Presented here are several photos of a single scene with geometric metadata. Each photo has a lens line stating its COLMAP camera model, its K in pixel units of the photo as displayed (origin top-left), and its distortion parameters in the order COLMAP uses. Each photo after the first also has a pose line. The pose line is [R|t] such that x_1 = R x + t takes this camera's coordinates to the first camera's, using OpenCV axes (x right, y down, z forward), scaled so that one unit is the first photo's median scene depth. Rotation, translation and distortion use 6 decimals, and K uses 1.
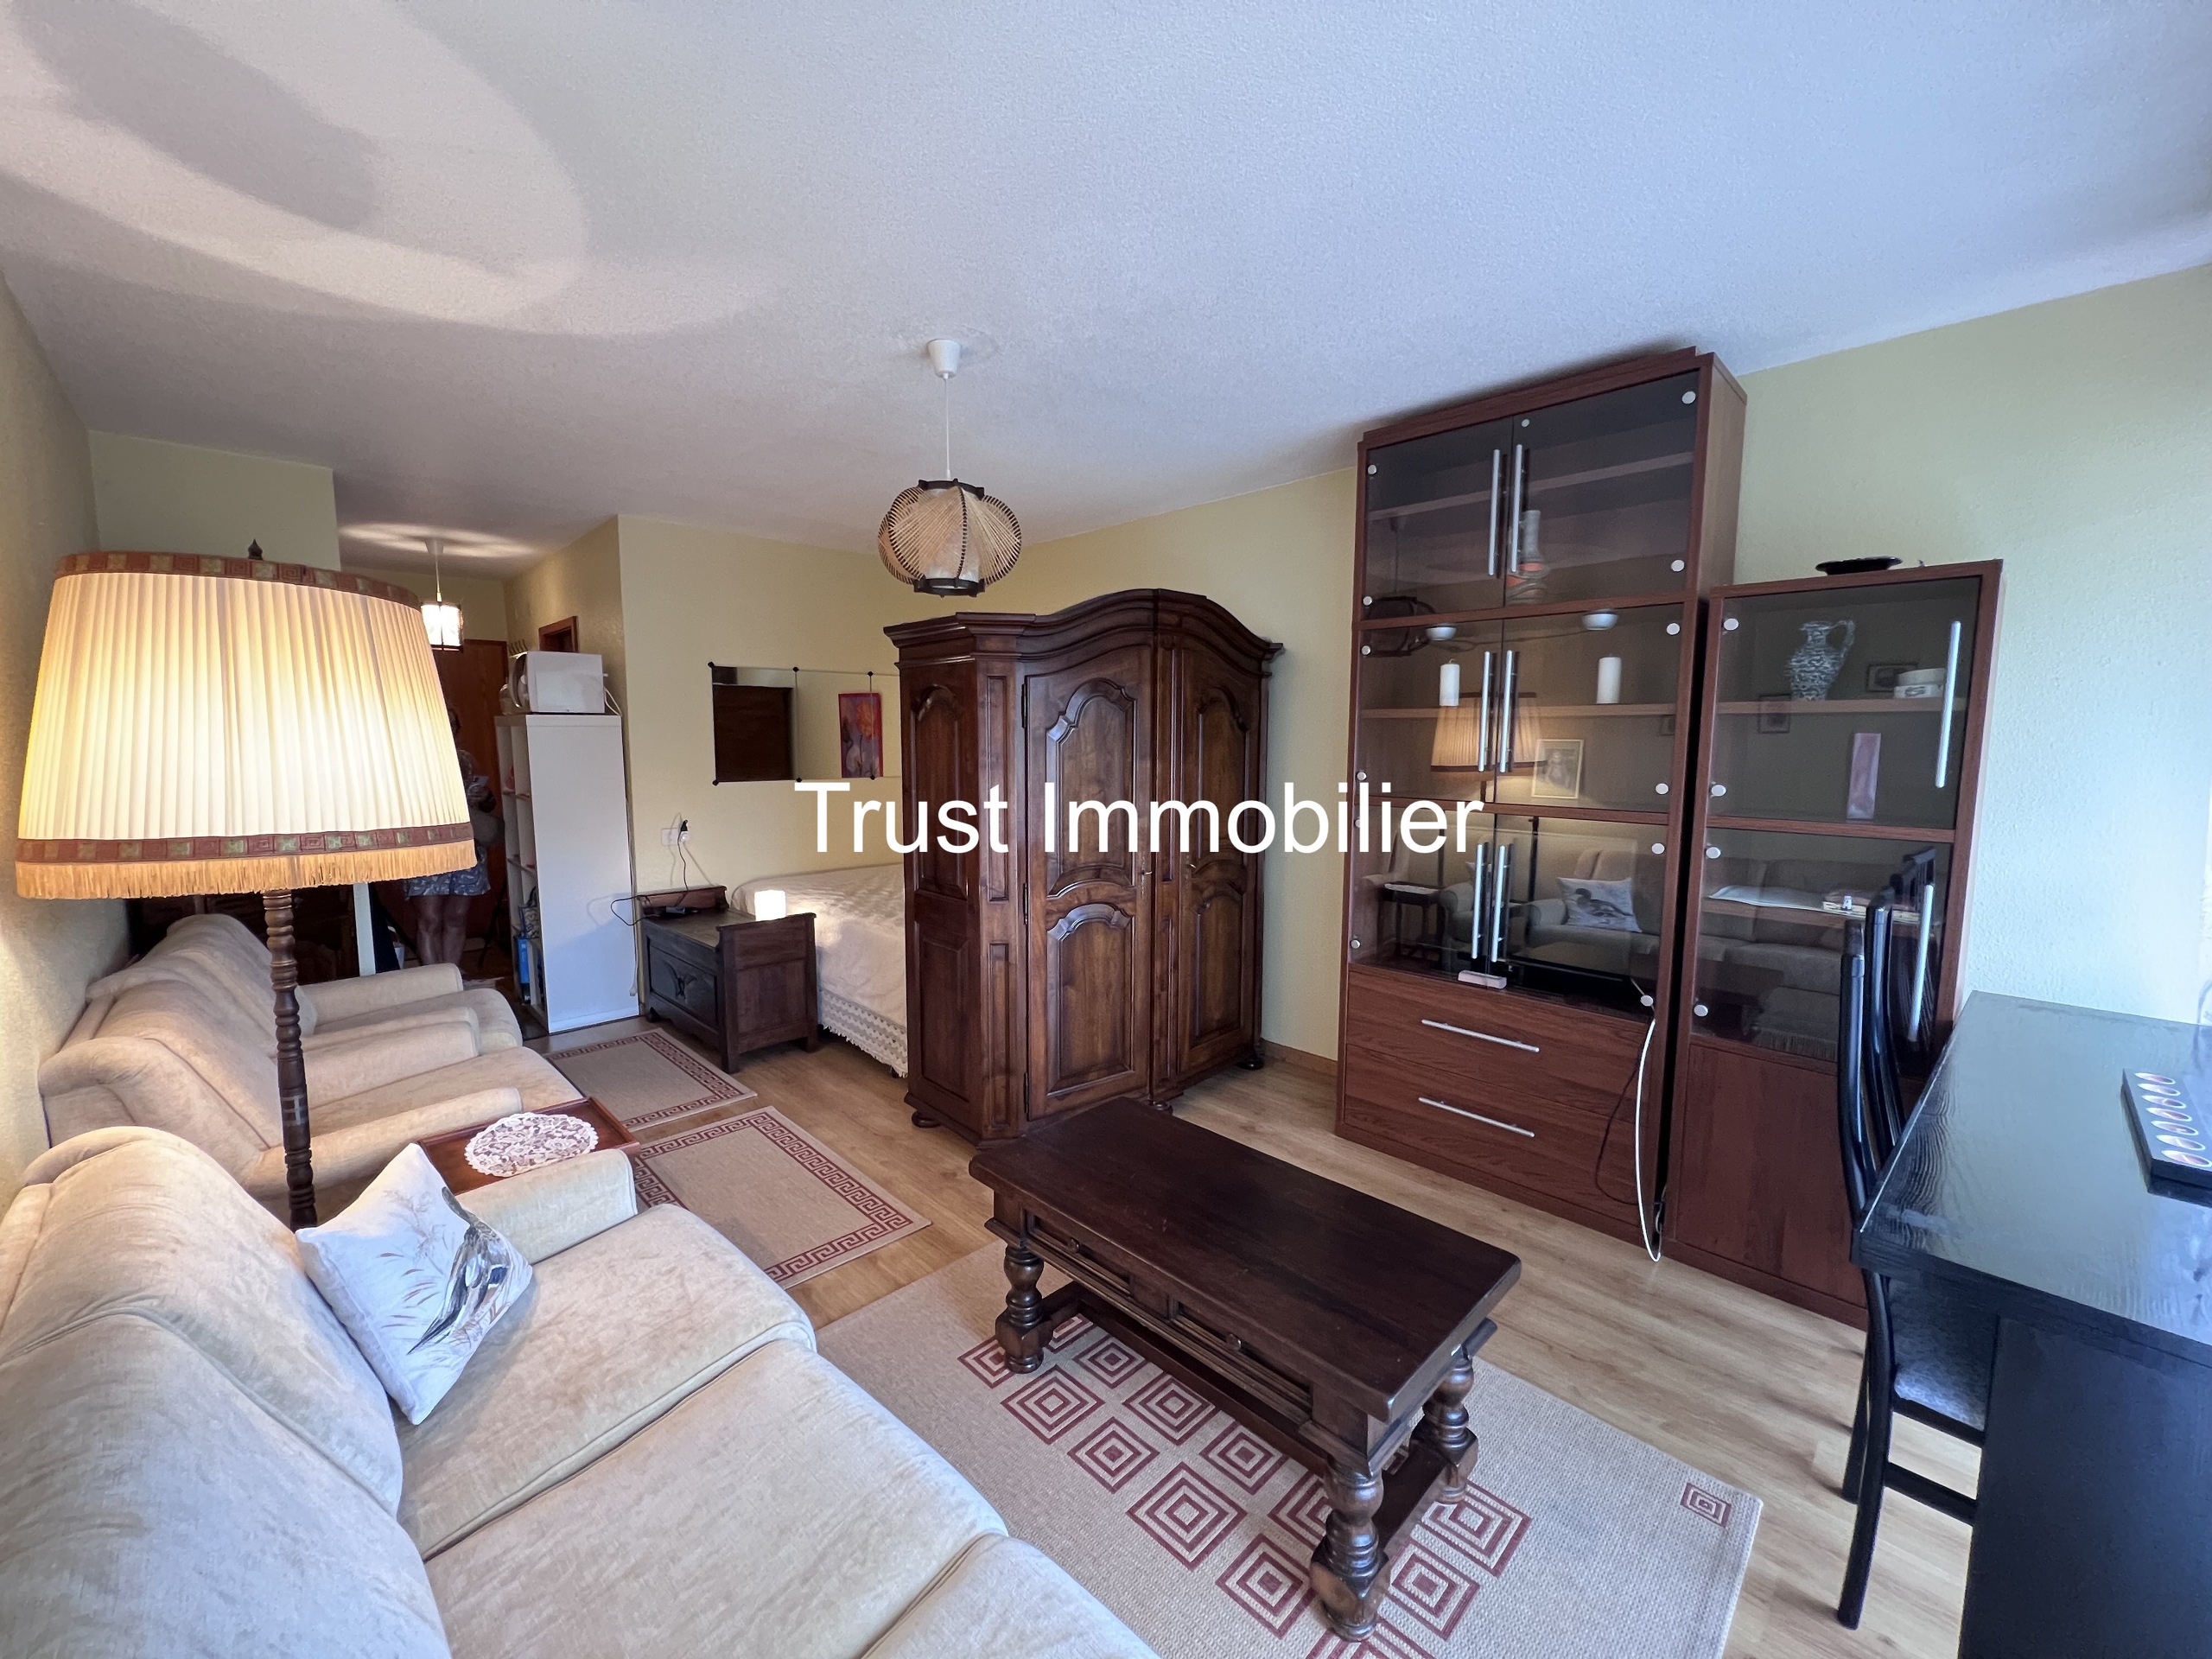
lens RADIAL K [[882.6, 0, 1109.1], [0, 882.6, 838.6], [0, 0, 1]] dist [-0.001938, 0.000274]
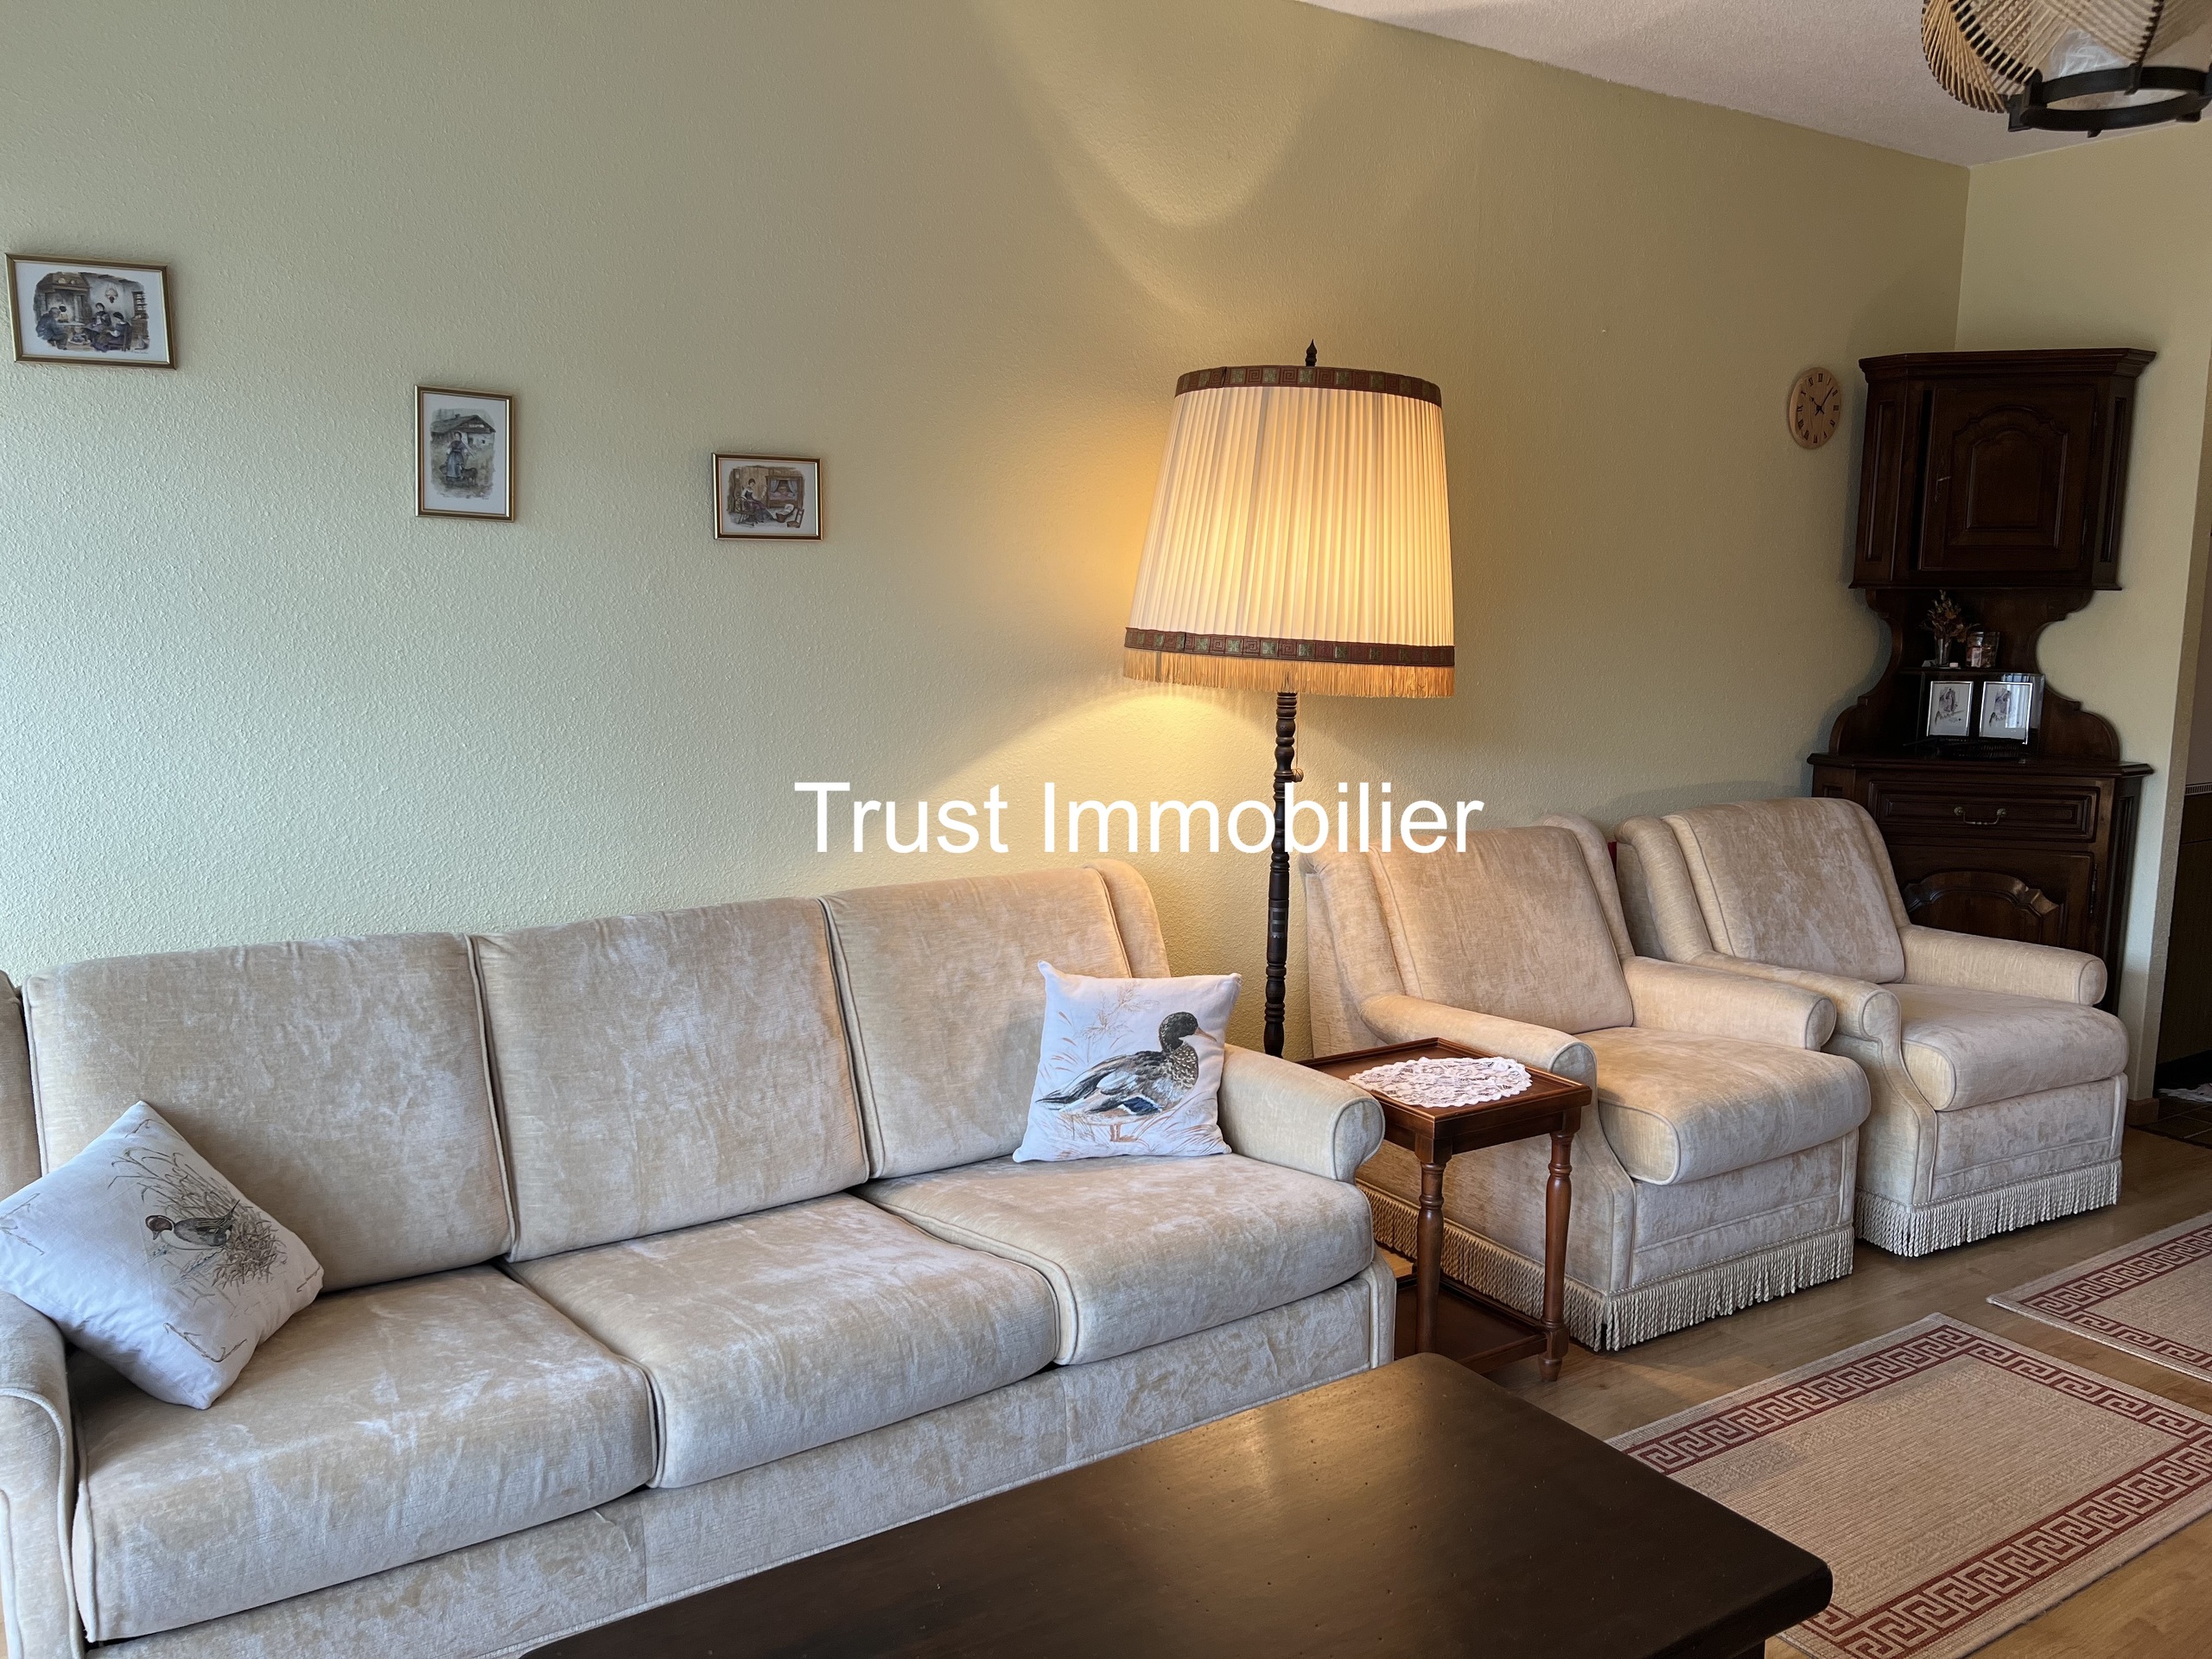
lens RADIAL K [[1667.5, 0, 1109.0], [0, 1667.5, 832.8], [0, 0, 1]] dist [0.057481, -0.068978]
pose [[-0.220269, 0.122959, -0.967658, 0.970933], [-0.124337, 0.980392, 0.152880, -0.056772], [0.967482, 0.153990, -0.200661, 1.242991]]
